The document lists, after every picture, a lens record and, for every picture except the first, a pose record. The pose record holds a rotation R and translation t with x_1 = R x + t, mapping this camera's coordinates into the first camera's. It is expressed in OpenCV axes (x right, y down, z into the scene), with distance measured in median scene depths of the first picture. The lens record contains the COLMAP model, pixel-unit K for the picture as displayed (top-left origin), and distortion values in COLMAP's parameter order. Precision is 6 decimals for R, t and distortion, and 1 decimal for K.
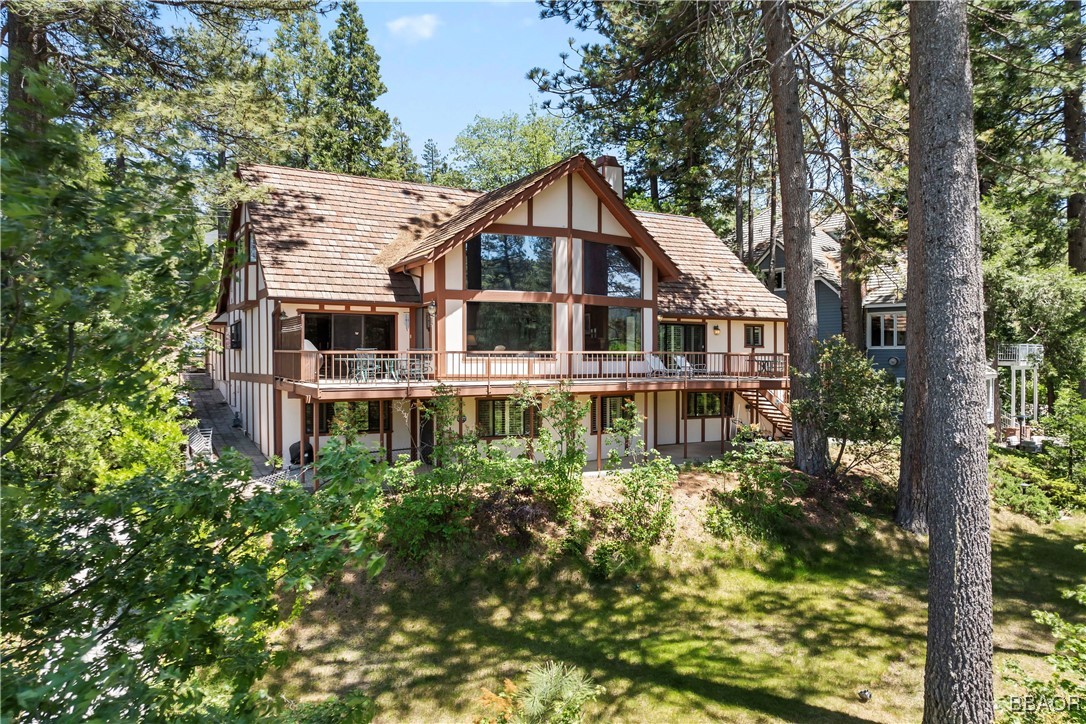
lens RADIAL K [[817.9, 0, 543.0], [0, 817.9, 362.0], [0, 0, 1]] dist [0.000558, 0.000040]
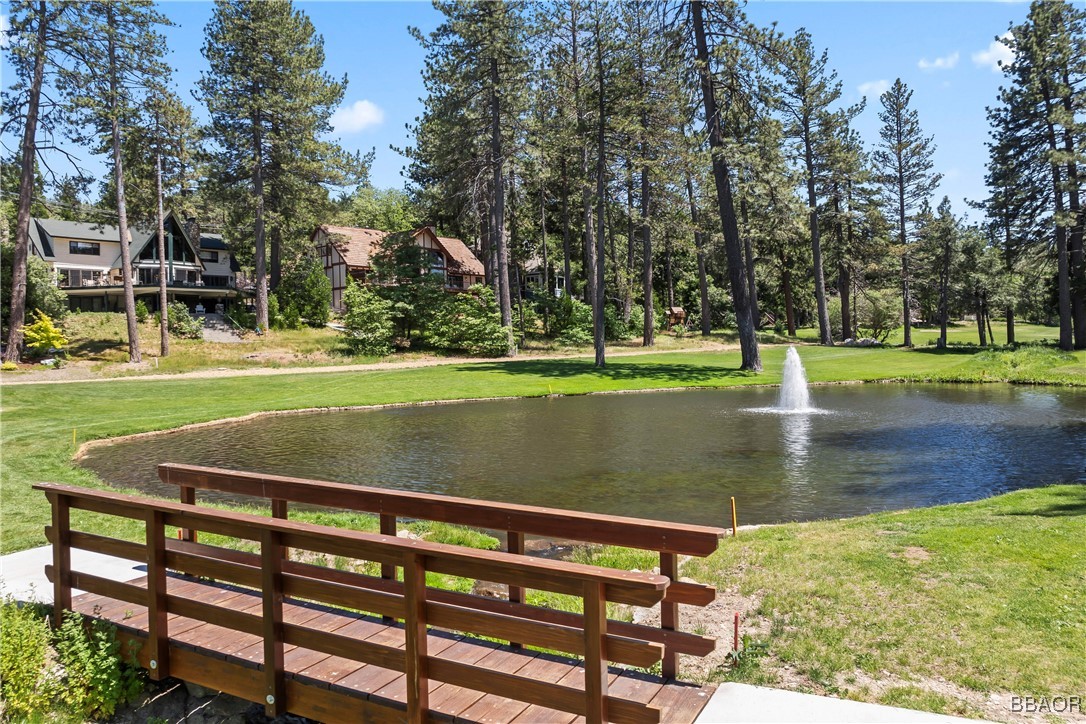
lens RADIAL K [[817.9, 0, 543.0], [0, 817.9, 362.0], [0, 0, 1]] dist [0.000558, 0.000040]
pose [[0.957734, -0.015111, 0.287259, -0.423137], [0.007617, 0.999601, 0.027190, 0.202947], [-0.287556, -0.023852, 0.957467, -2.158664]]
